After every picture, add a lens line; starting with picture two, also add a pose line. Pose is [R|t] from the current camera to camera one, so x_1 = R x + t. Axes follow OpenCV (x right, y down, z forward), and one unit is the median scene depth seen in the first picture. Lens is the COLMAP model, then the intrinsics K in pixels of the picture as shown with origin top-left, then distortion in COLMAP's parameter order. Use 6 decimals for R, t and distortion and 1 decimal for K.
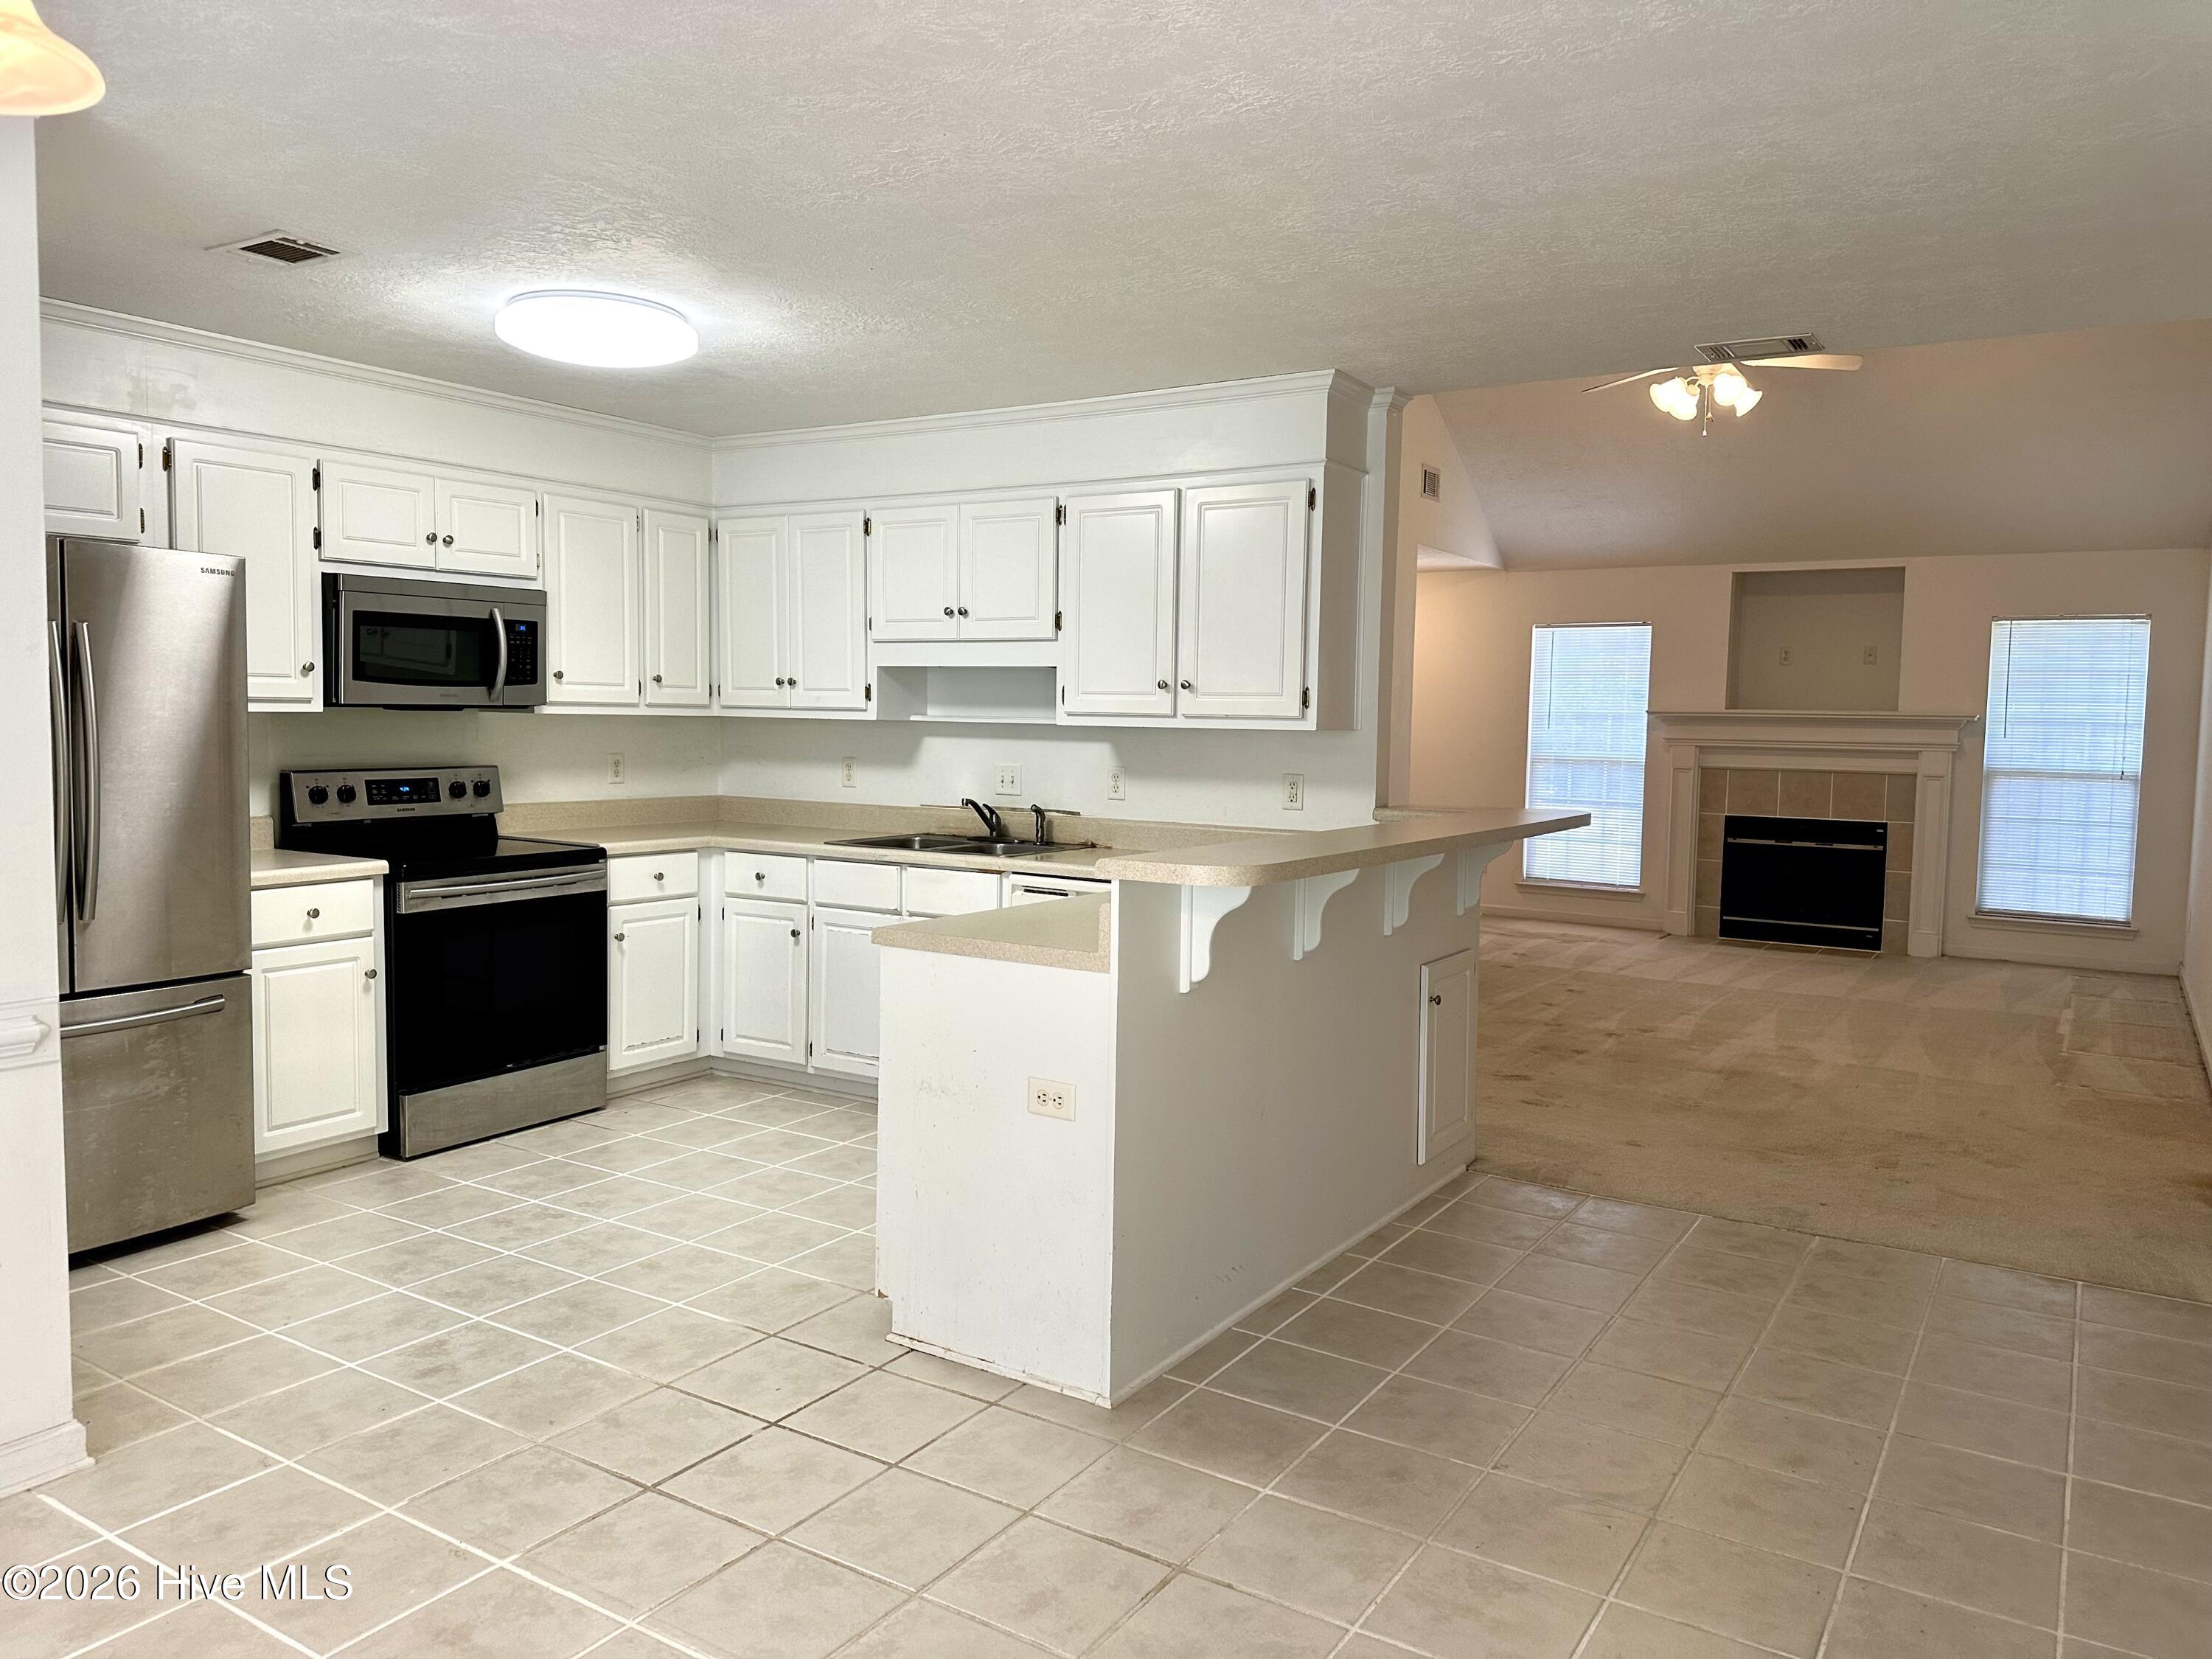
lens RADIAL K [[1534.1, 0, 1101.1], [0, 1534.1, 815.2], [0, 0, 1]] dist [0.011978, 0.000910]
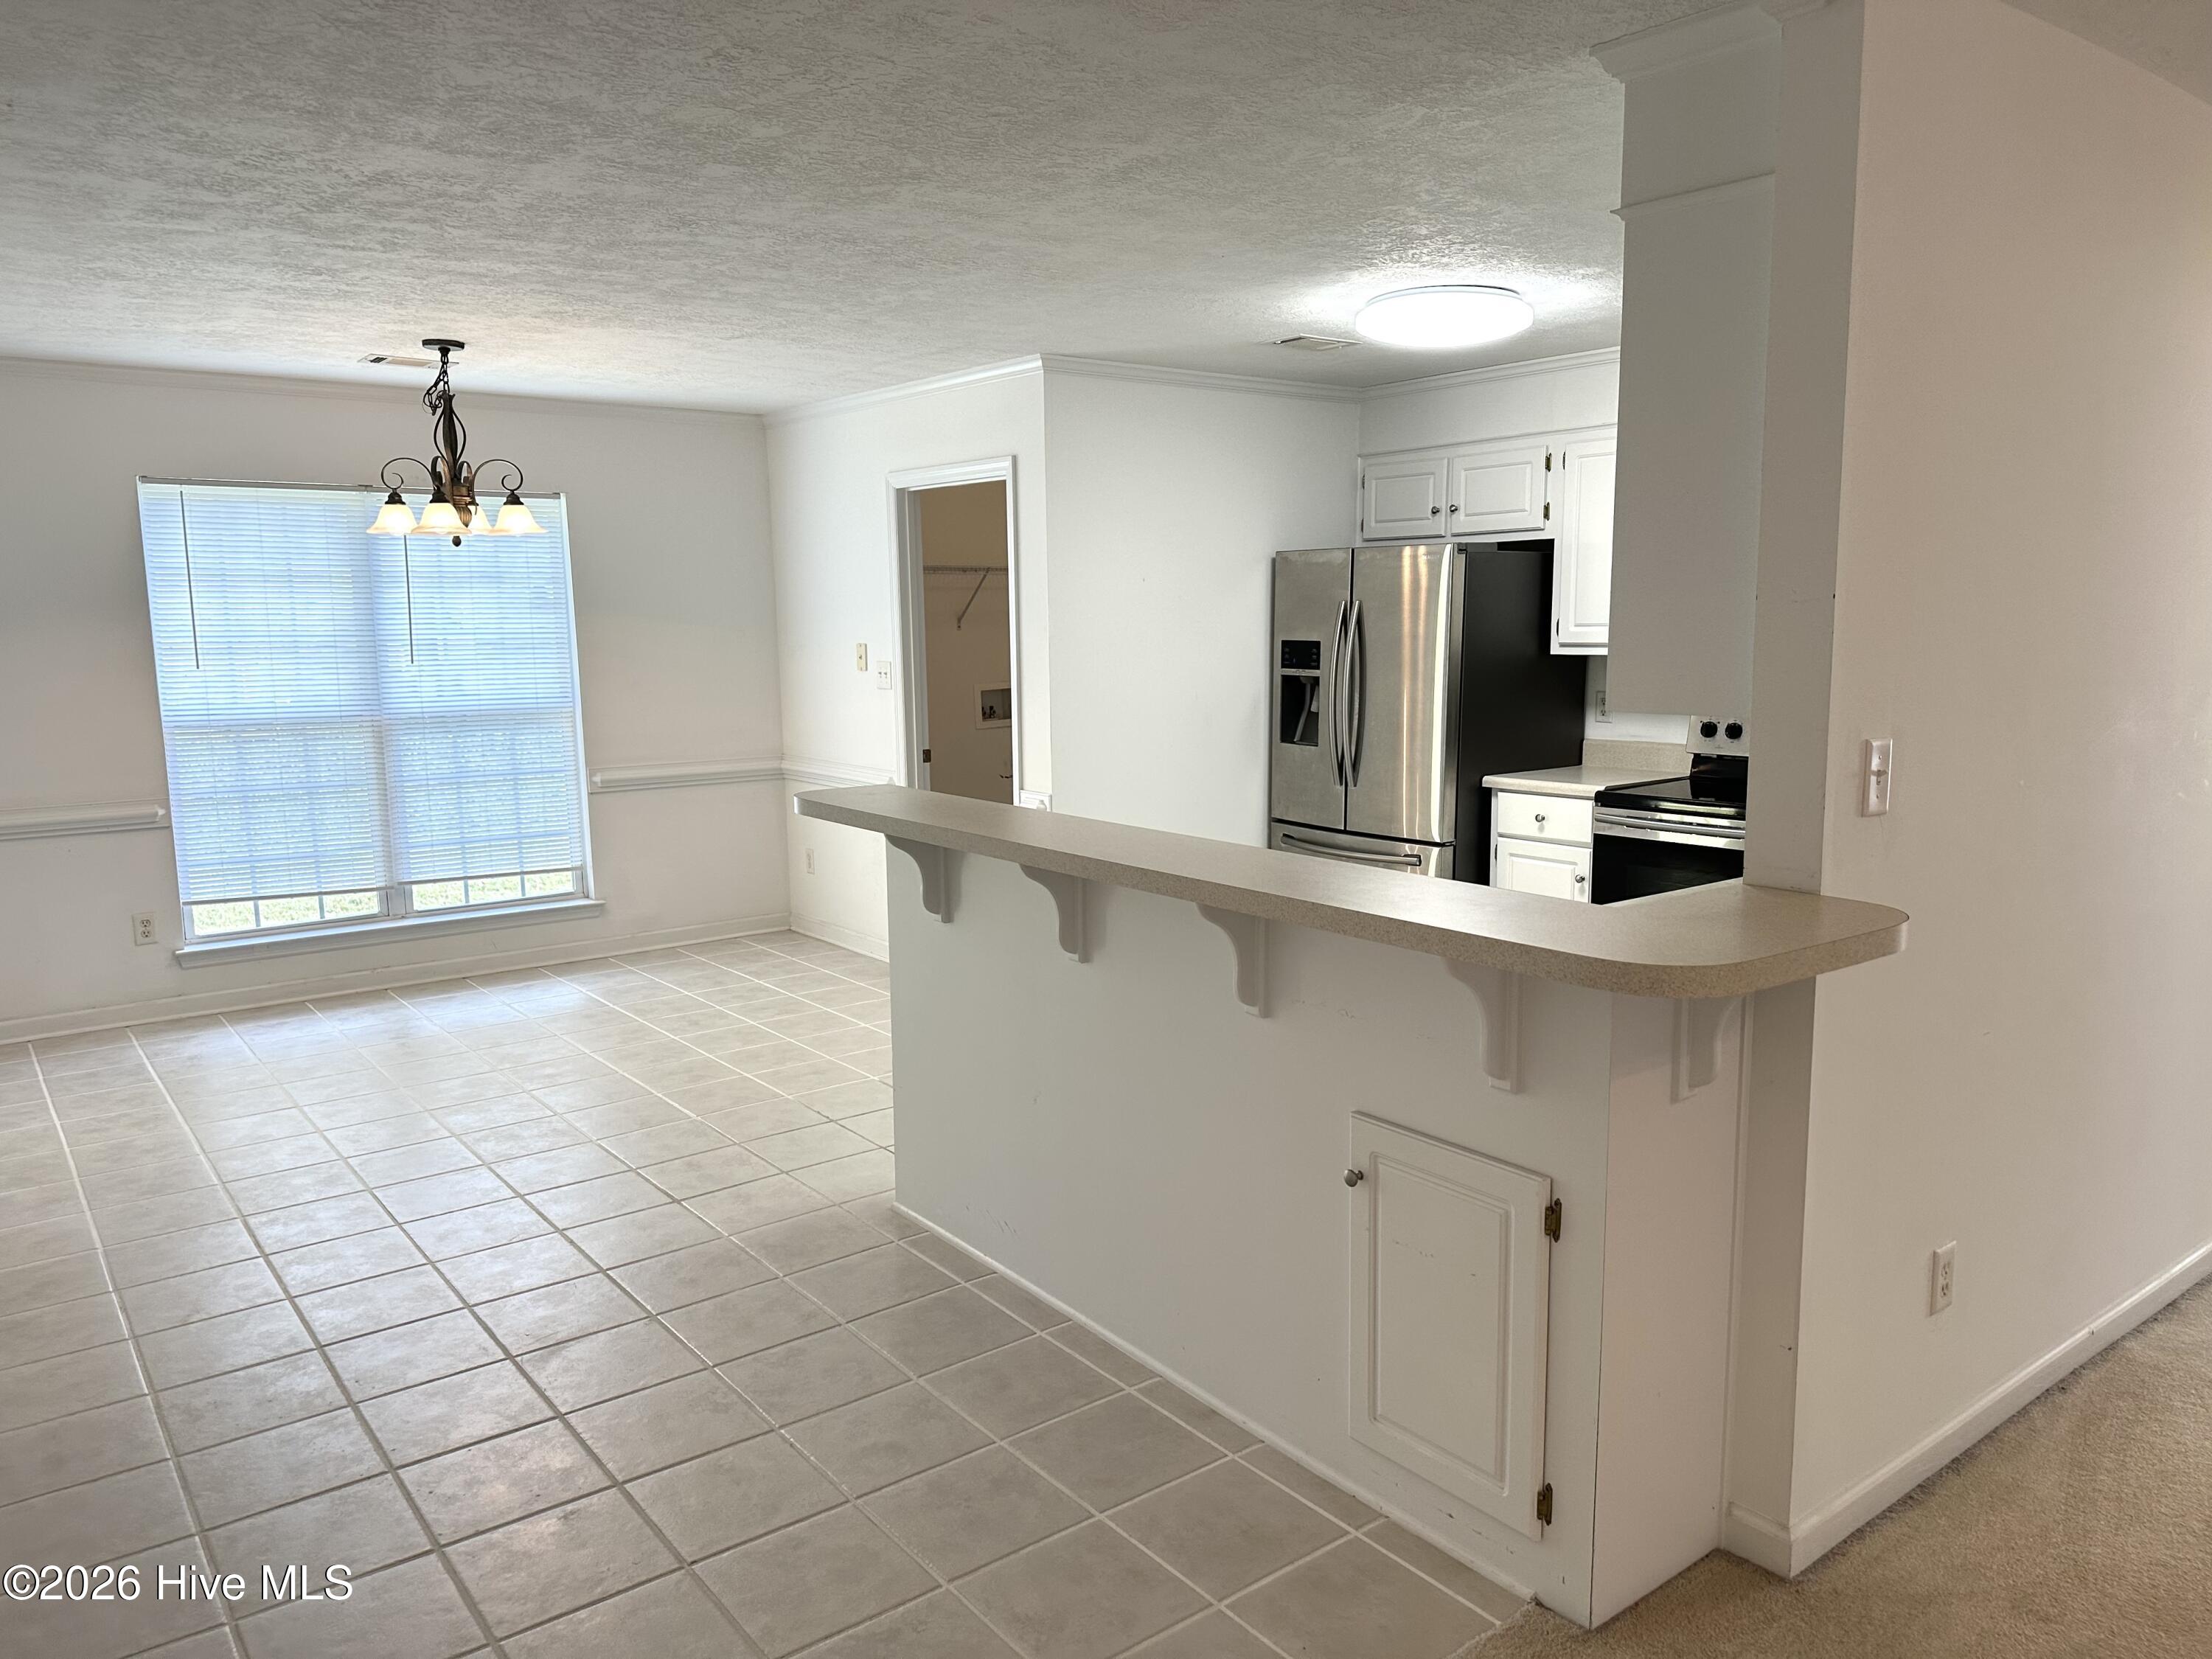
lens RADIAL K [[1531.7, 0, 1106.0], [0, 1531.7, 829.5], [0, 0, 1]] dist [0.118600, -0.153284]
pose [[-0.338566, 0.107241, -0.934811, 0.808184], [-0.068928, 0.987988, 0.138305, -0.078012], [0.938415, 0.111260, -0.327108, 1.139738]]
